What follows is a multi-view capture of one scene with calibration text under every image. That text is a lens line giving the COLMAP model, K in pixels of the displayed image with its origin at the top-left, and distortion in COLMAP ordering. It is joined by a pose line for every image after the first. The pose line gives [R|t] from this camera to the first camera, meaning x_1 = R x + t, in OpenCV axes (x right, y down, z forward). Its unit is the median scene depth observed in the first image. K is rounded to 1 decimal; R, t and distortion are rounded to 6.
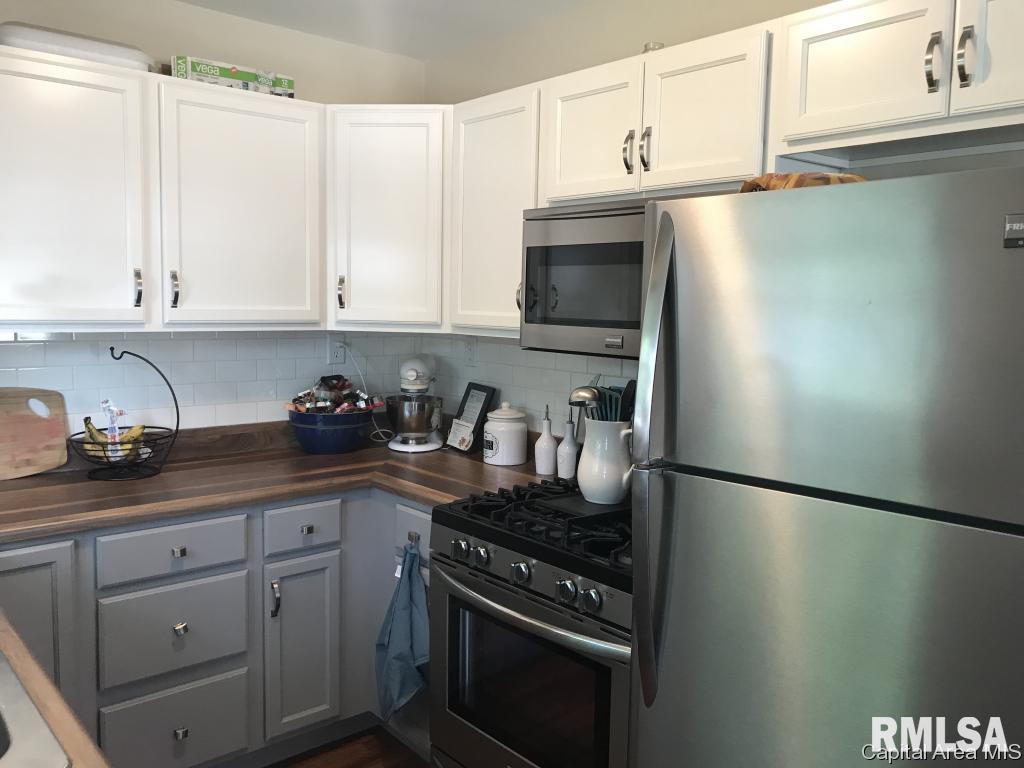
lens RADIAL K [[824.9, 0, 508.0], [0, 824.9, 379.7], [0, 0, 1]] dist [-0.003431, -0.012253]
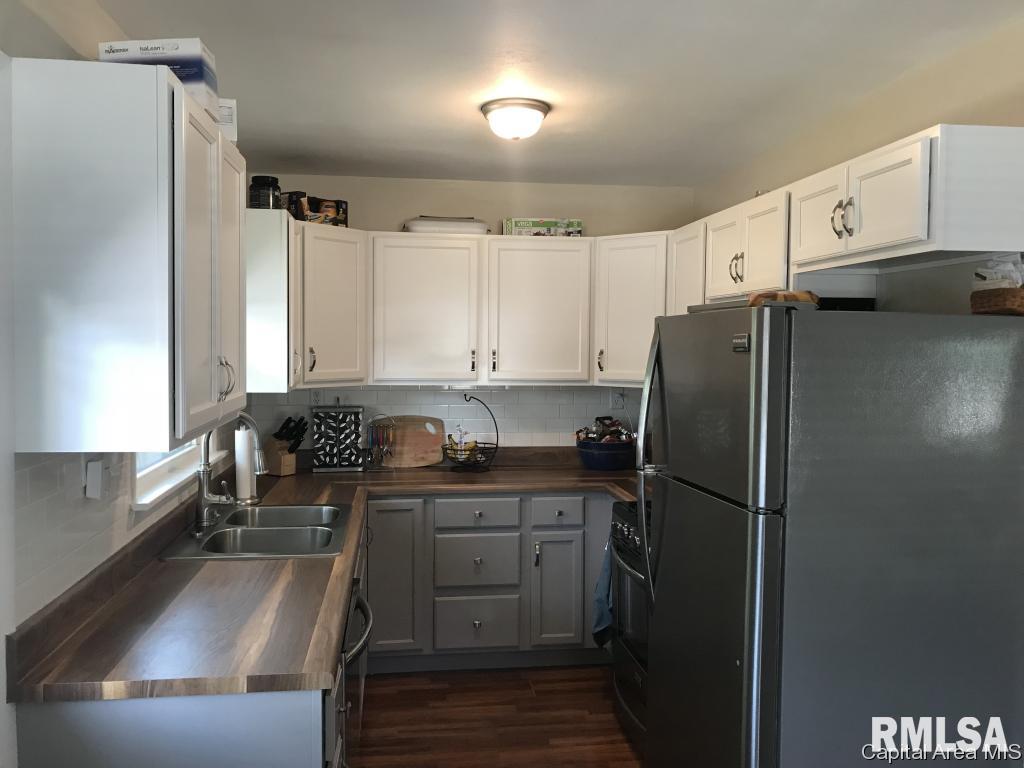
lens RADIAL K [[824.9, 0, 508.0], [0, 824.9, 379.7], [0, 0, 1]] dist [-0.003431, -0.012253]
pose [[0.830611, 0.012099, -0.556722, 0.541358], [-0.044187, 0.998043, -0.044235, 0.002341], [0.555098, 0.061342, 0.829520, -0.364262]]
